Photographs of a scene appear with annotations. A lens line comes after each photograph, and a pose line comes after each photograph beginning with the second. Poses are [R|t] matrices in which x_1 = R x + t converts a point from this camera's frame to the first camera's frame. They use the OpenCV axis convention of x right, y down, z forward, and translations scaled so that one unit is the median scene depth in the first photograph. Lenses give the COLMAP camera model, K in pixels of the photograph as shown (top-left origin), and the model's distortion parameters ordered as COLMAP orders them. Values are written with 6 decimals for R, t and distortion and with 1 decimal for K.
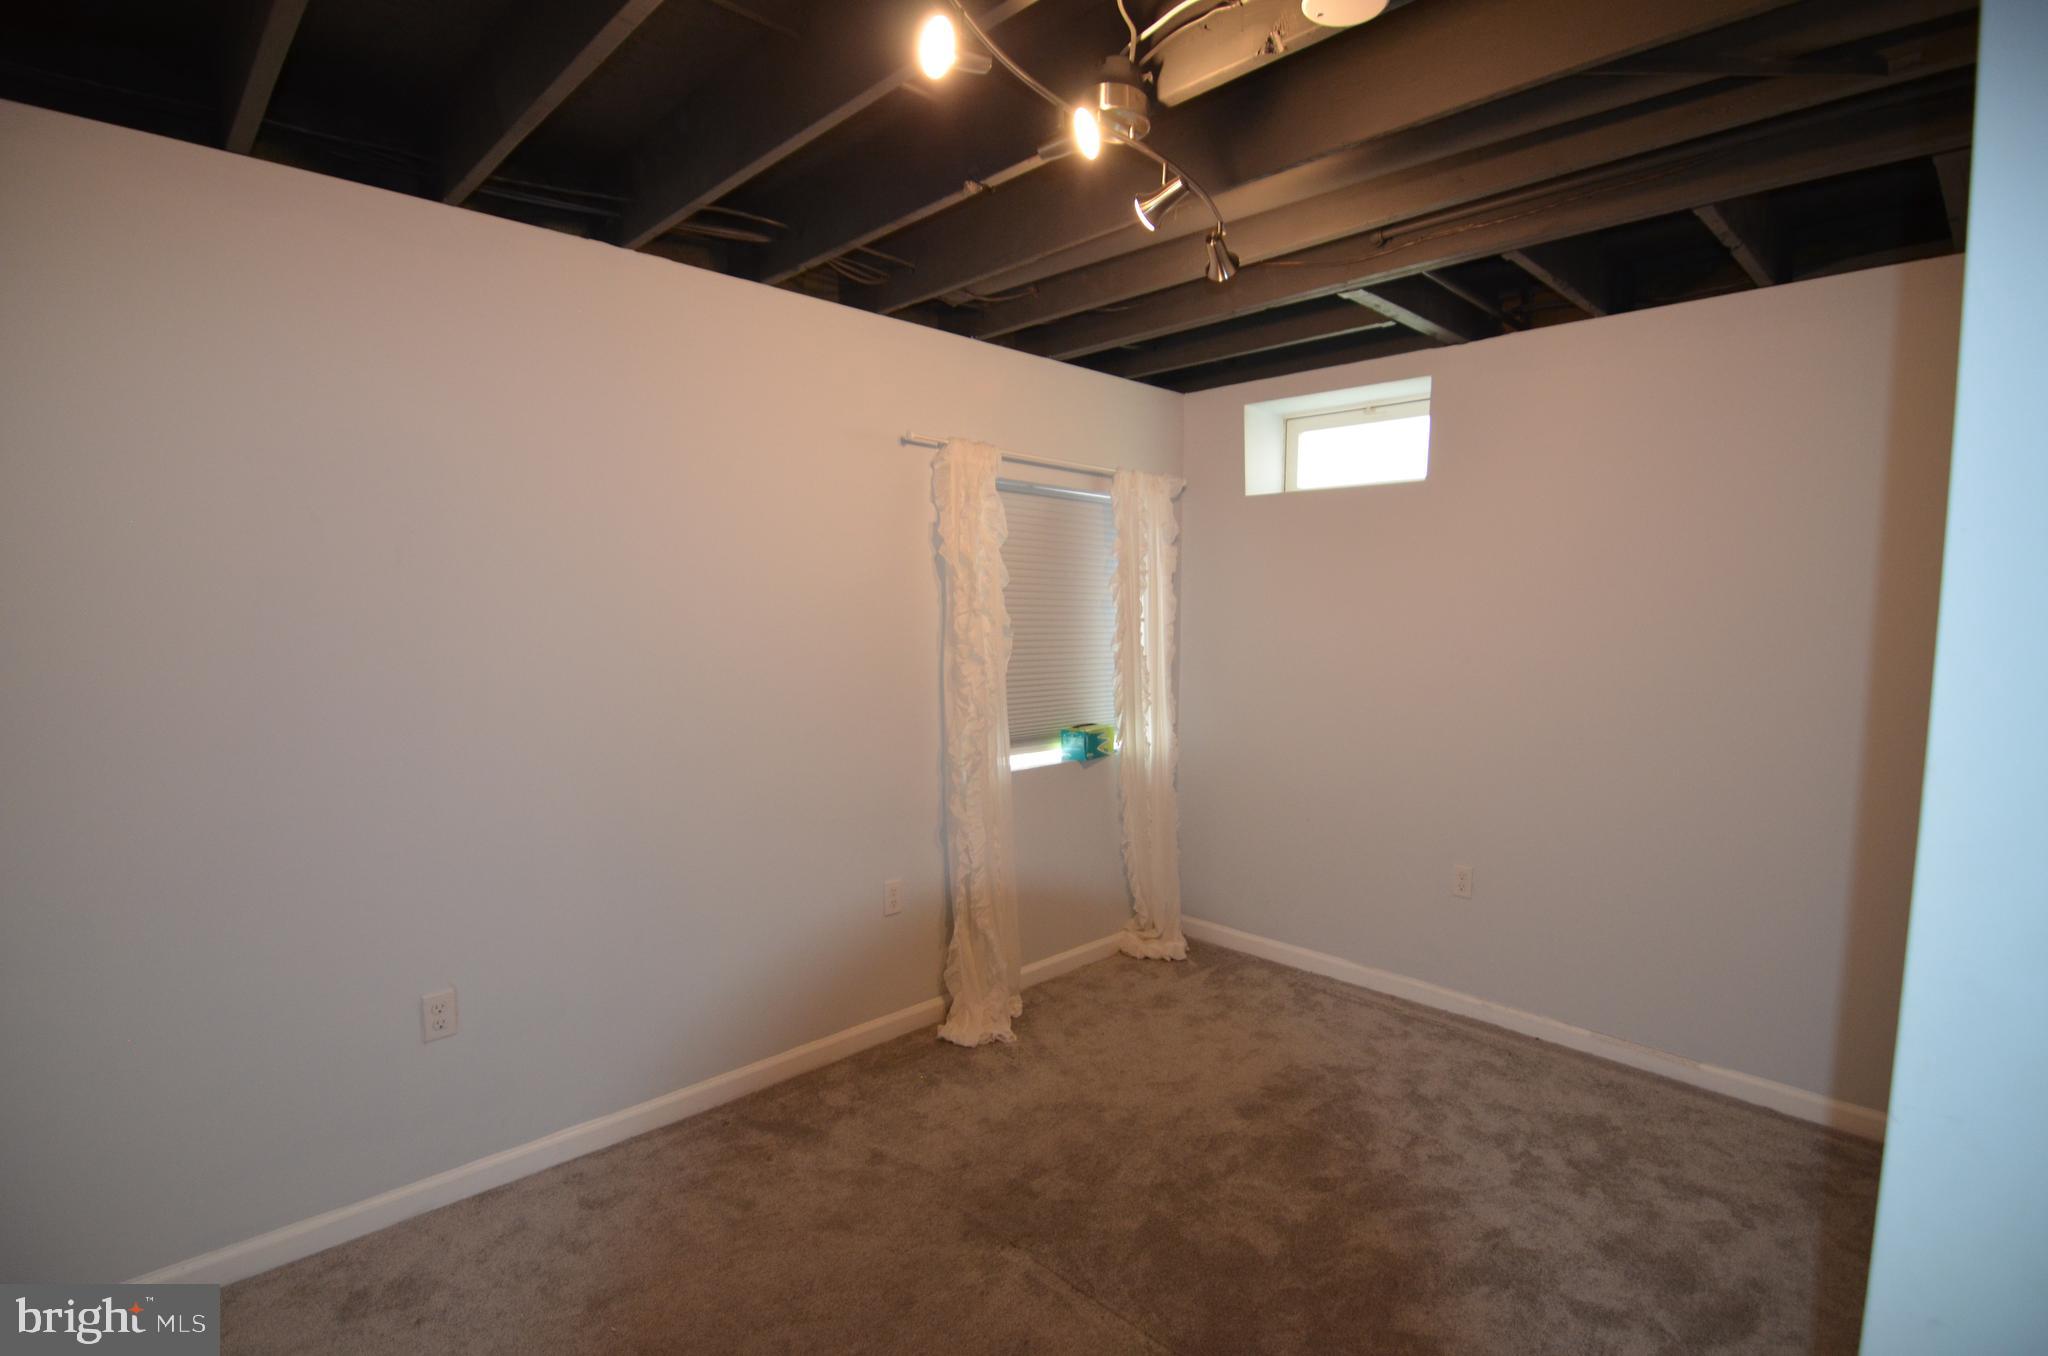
lens RADIAL K [[981.3, 0, 1039.9], [0, 981.3, 683.5], [0, 0, 1]] dist [-0.011916, -0.007710]
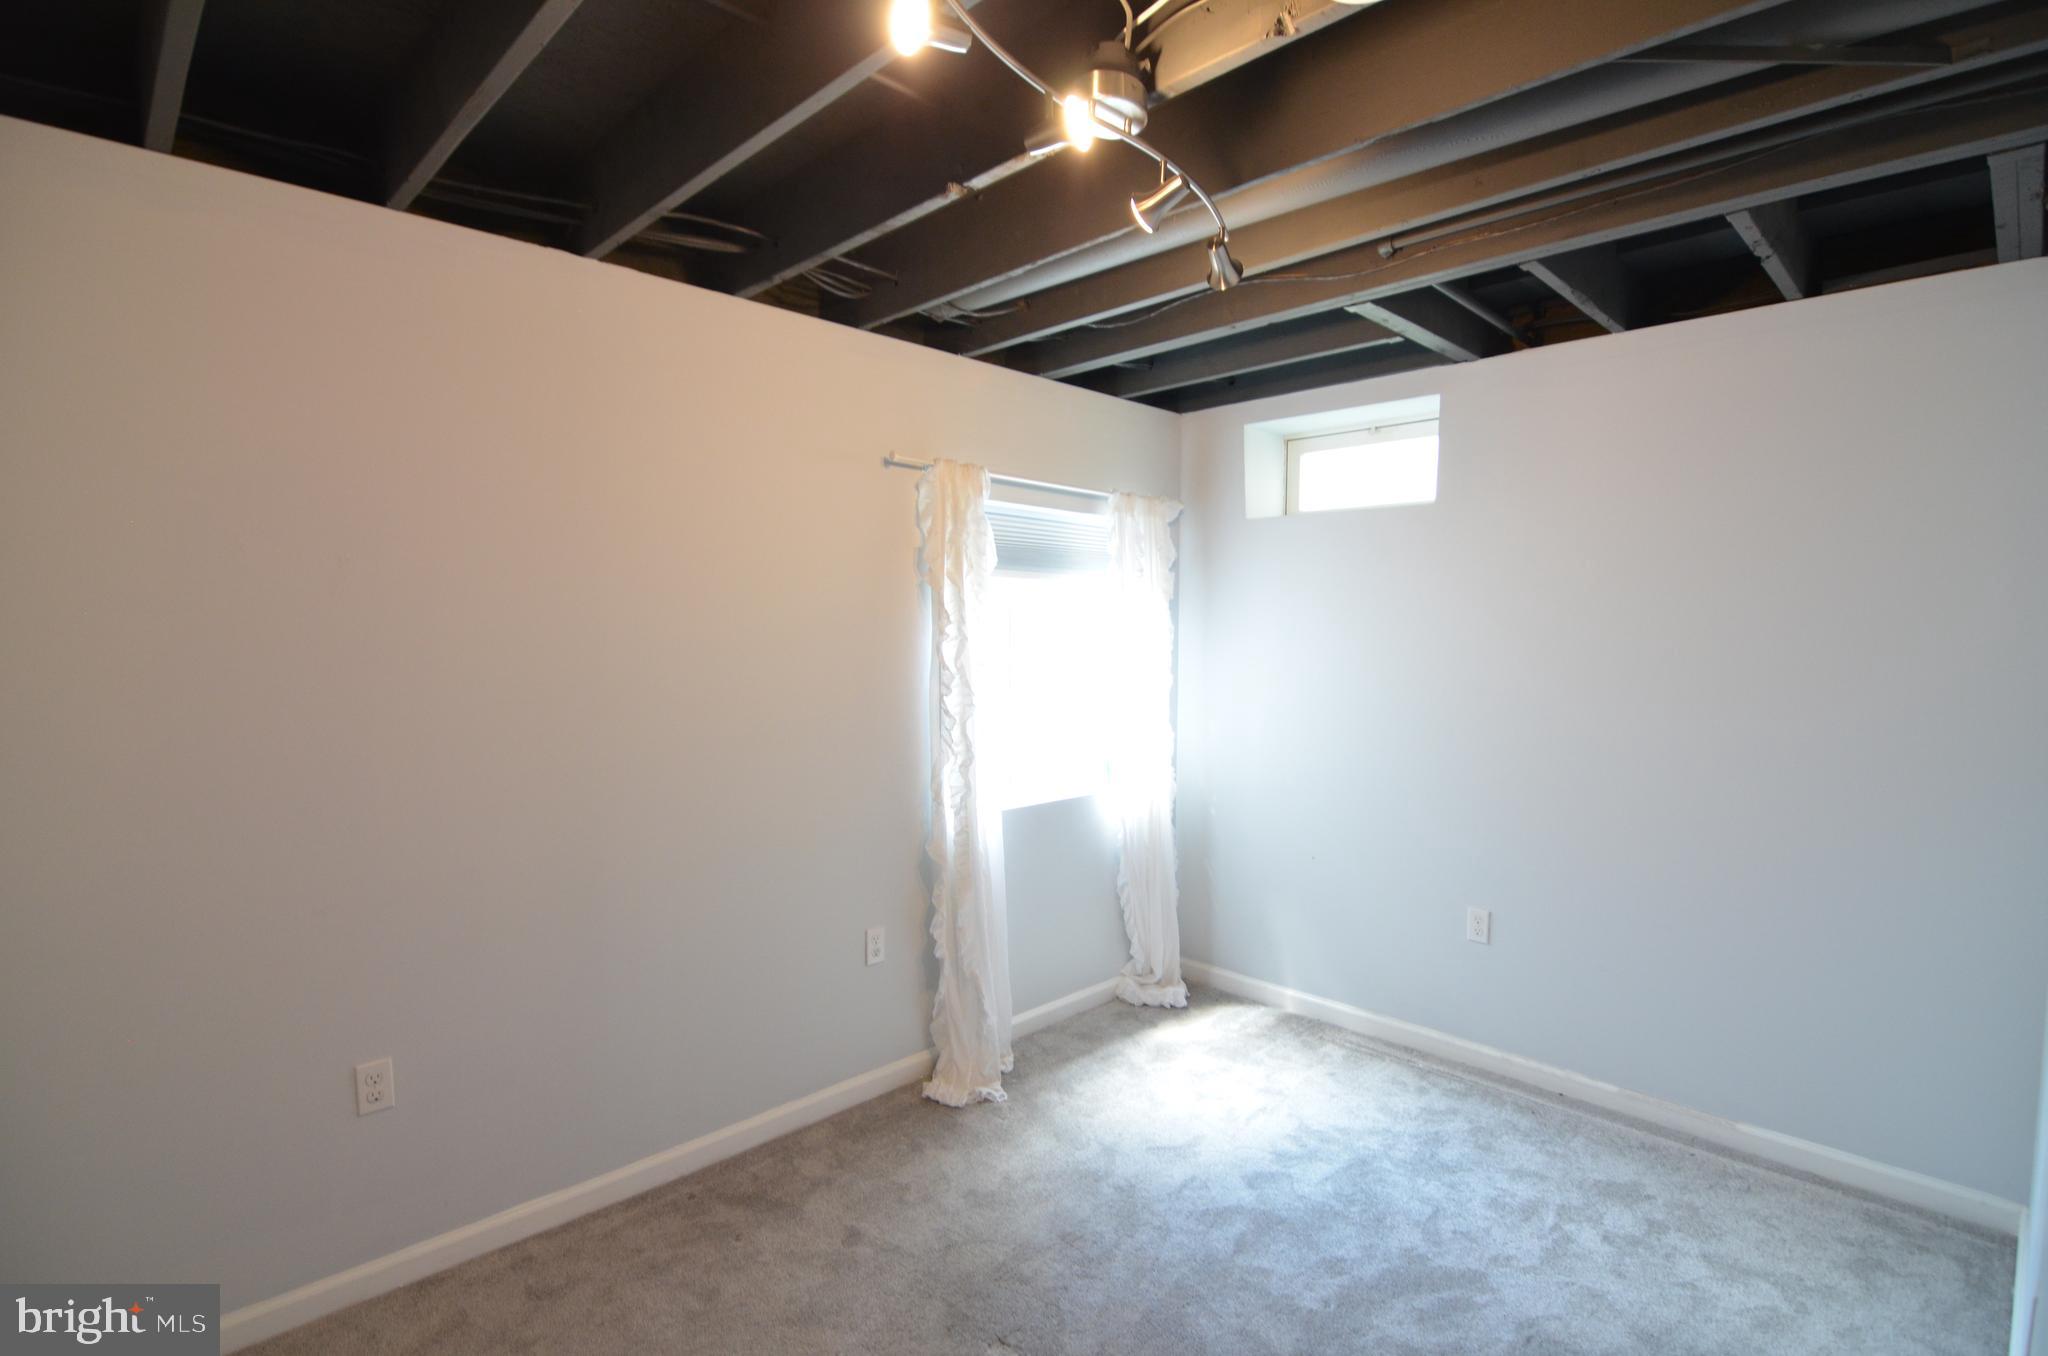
lens RADIAL K [[981.3, 0, 1040.5], [0, 981.3, 681.1], [0, 0, 1]] dist [-0.011916, -0.007710]
pose [[0.999980, -0.001884, 0.005989, 0.004437], [0.002032, 0.999690, -0.024806, -0.015260], [-0.005940, 0.024818, 0.999674, 0.070453]]
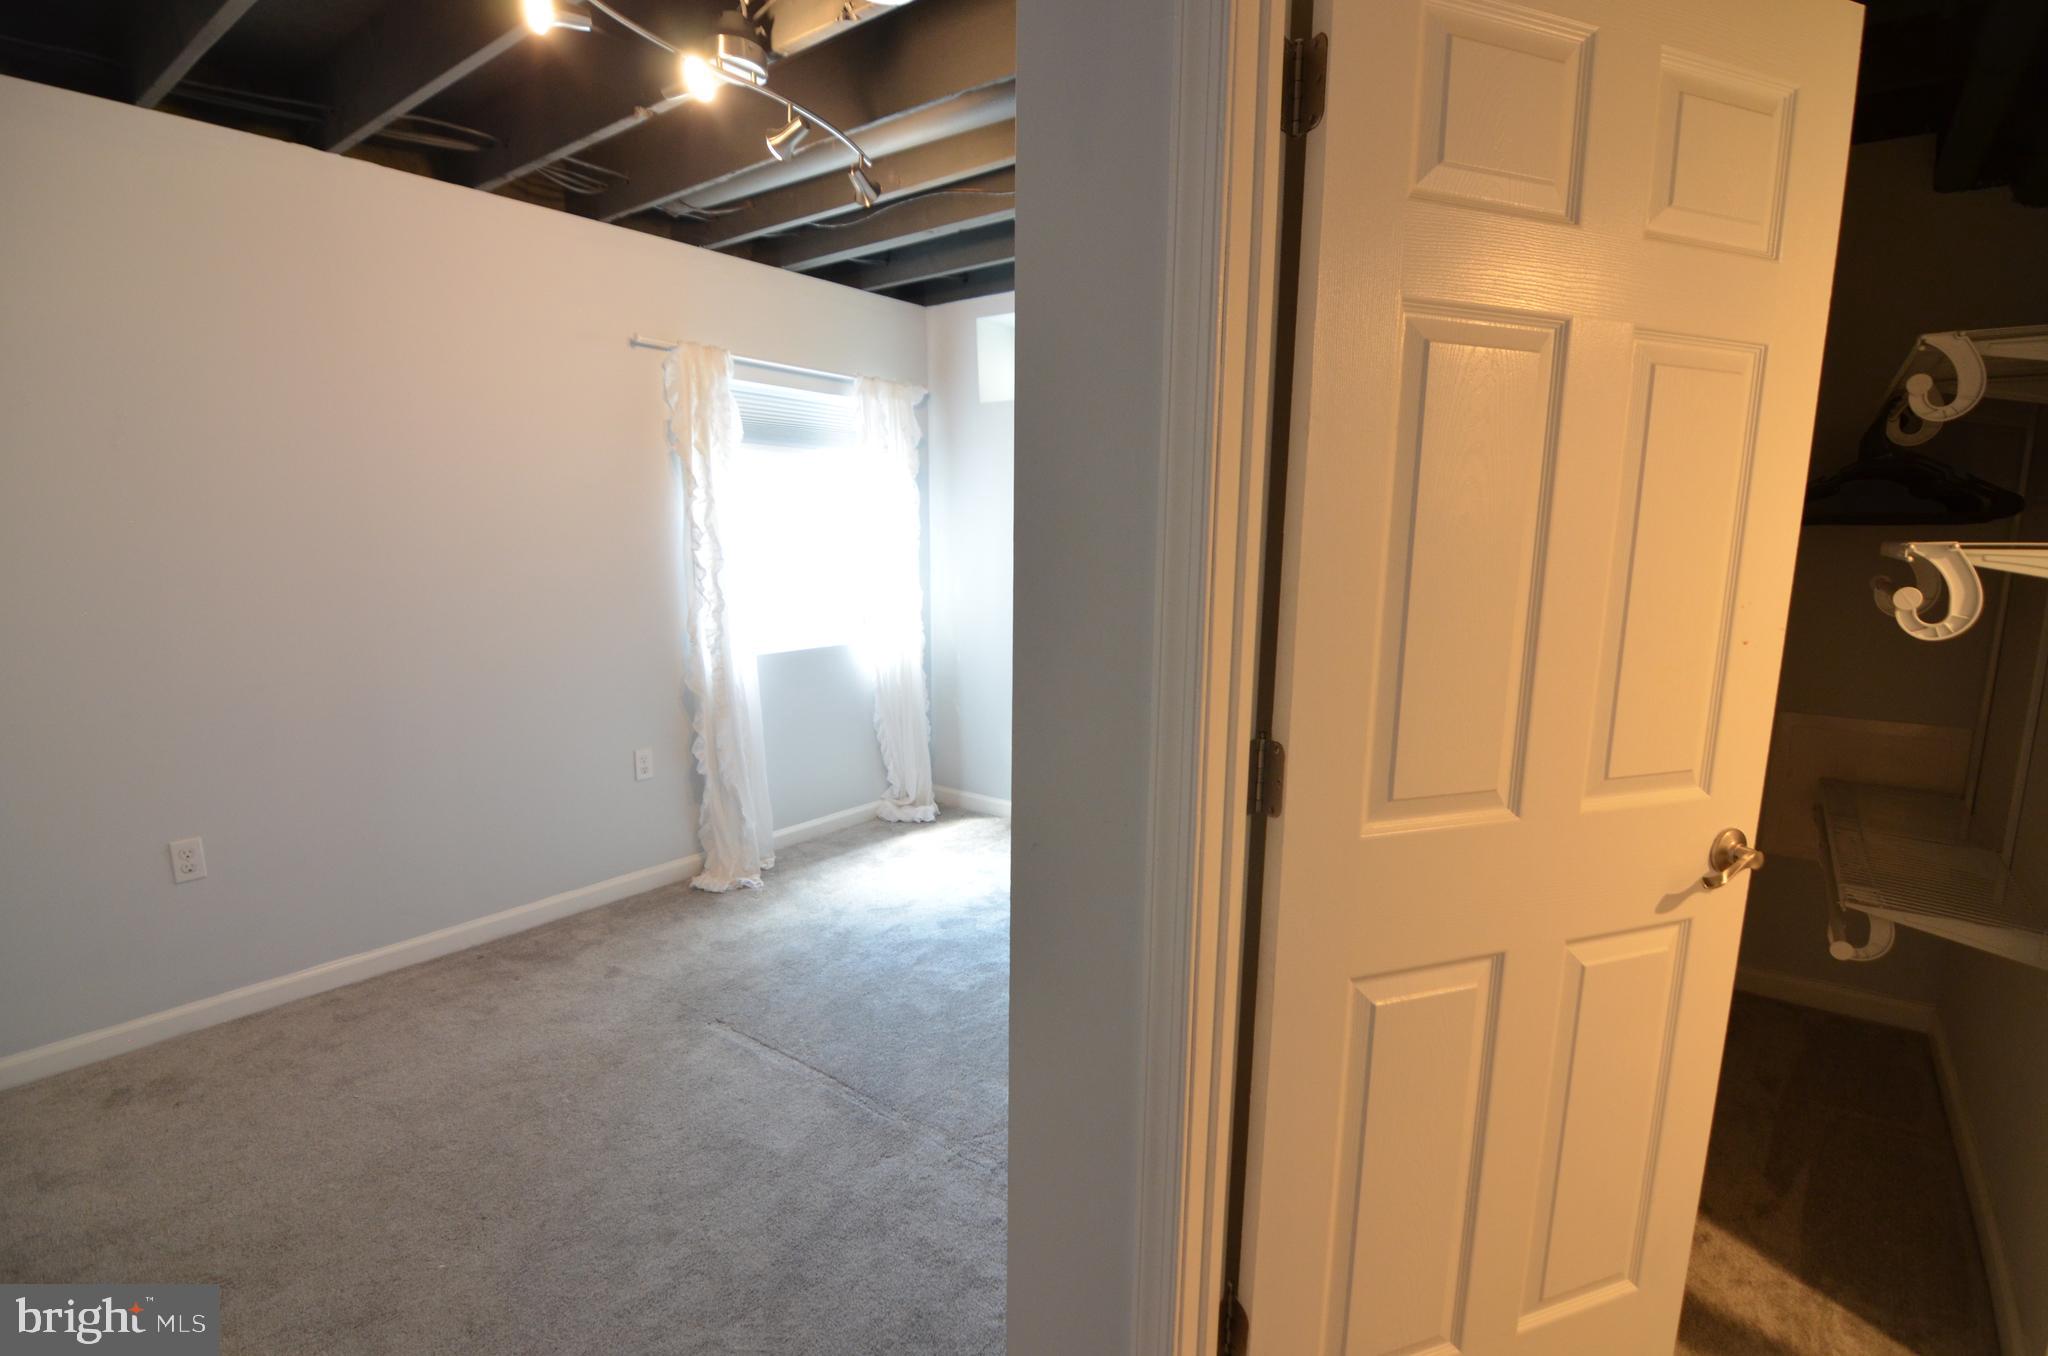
lens RADIAL K [[981.3, 0, 1035.9], [0, 981.3, 681.3], [0, 0, 1]] dist [-0.011916, -0.007710]
pose [[0.990011, -0.022341, 0.139211, 0.181891], [0.011716, 0.996987, 0.076677, 0.059883], [-0.140504, -0.074280, 0.987290, -0.198447]]
